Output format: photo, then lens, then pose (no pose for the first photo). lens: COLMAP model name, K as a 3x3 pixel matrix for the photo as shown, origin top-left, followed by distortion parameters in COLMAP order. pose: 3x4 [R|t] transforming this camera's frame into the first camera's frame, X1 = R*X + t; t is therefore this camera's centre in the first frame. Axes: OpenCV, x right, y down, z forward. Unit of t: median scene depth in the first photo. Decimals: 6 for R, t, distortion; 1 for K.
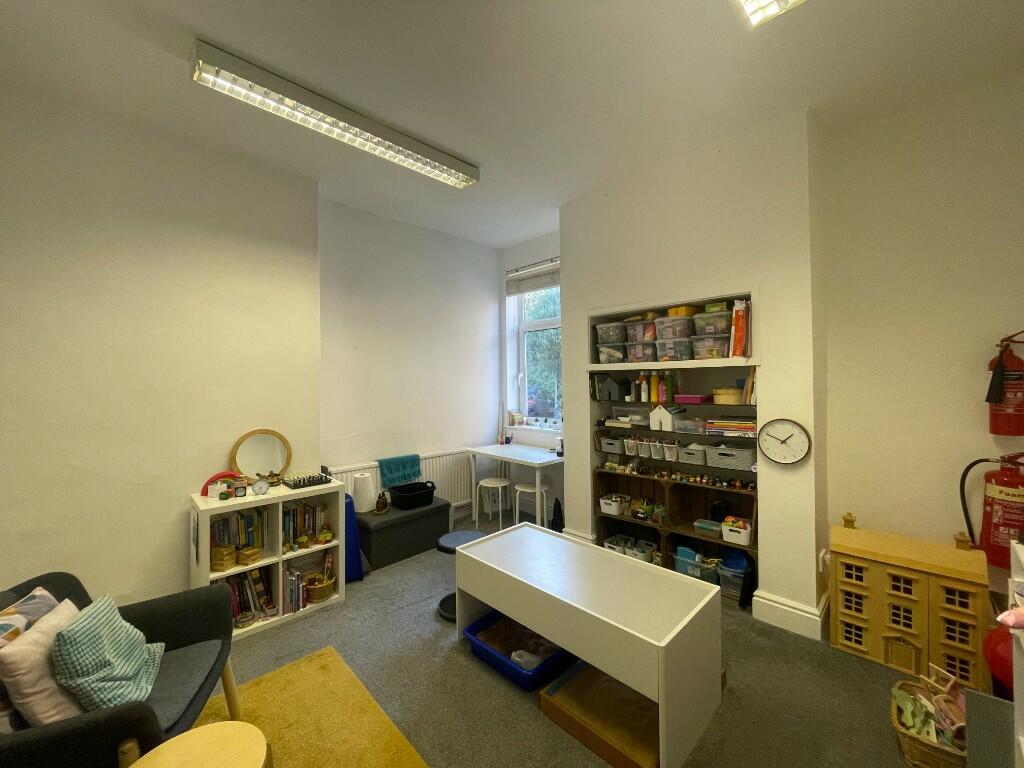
lens RADIAL K [[411.6, 0, 506.8], [0, 411.6, 381.9], [0, 0, 1]] dist [-0.004474, 0.000908]
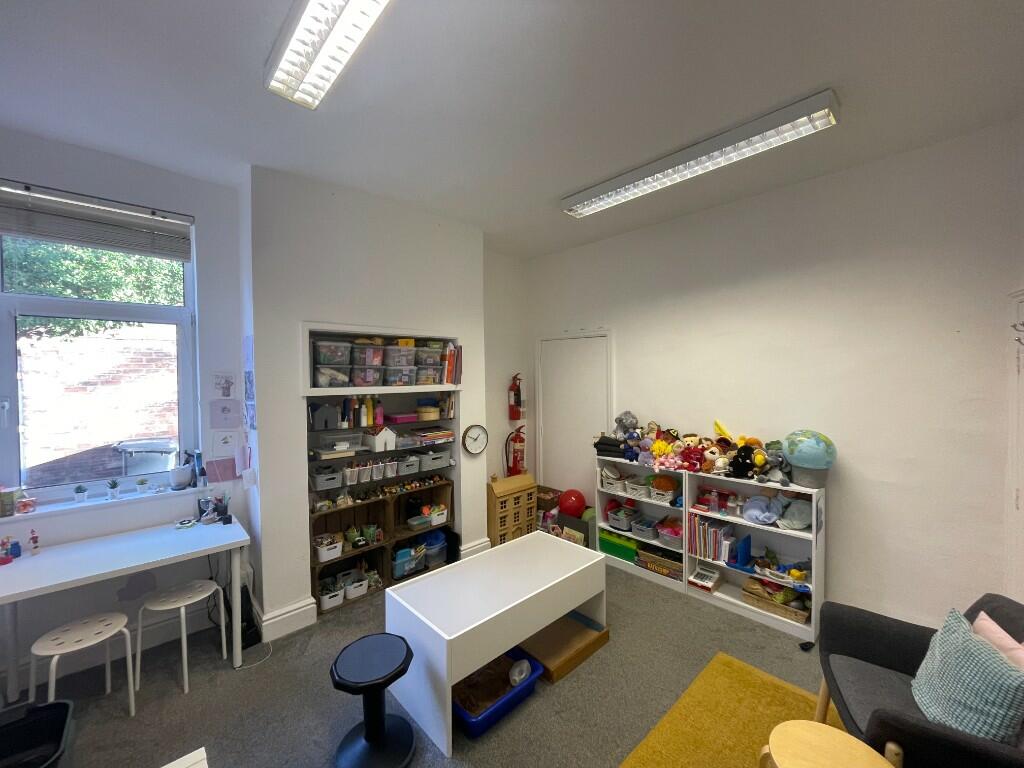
lens RADIAL K [[411.6, 0, 507.0], [0, 411.6, 383.4], [0, 0, 1]] dist [-0.004474, 0.000908]
pose [[0.014056, -0.005578, 0.999886, -0.676274], [0.016745, 0.999846, 0.005342, -0.056013], [-0.999761, 0.016668, 0.014147, 0.667169]]
